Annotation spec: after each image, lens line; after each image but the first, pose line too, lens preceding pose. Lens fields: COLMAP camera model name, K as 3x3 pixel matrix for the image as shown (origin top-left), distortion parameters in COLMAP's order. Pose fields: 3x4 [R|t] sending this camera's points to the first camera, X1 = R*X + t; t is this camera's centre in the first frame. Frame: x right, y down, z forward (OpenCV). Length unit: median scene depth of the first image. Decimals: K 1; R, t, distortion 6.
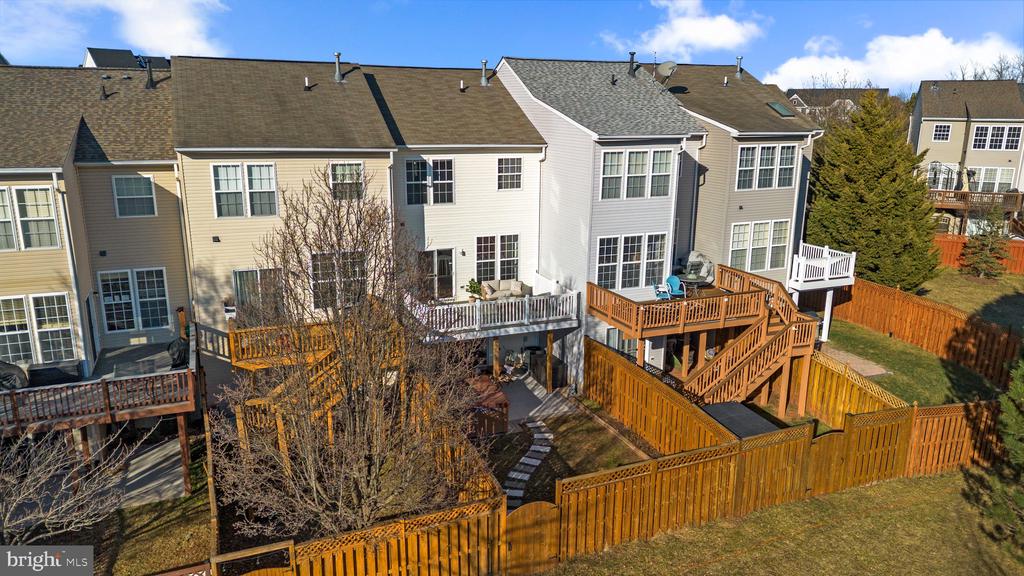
lens RADIAL K [[725.0, 0, 512.0], [0, 725.0, 288.0], [0, 0, 1]] dist [0.080509, -0.077765]
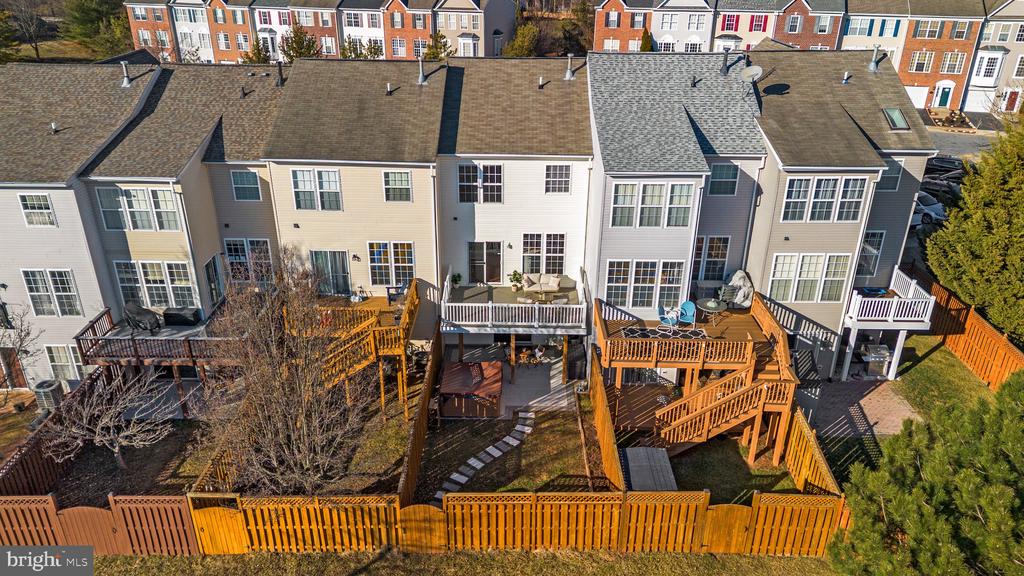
lens RADIAL K [[725.0, 0, 512.0], [0, 725.0, 288.0], [0, 0, 1]] dist [0.080509, -0.077765]
pose [[0.916995, 0.166304, -0.362577, 0.377869], [-0.095312, 0.973967, 0.205678, -0.232373], [0.387344, -0.154048, 0.908974, -0.024839]]
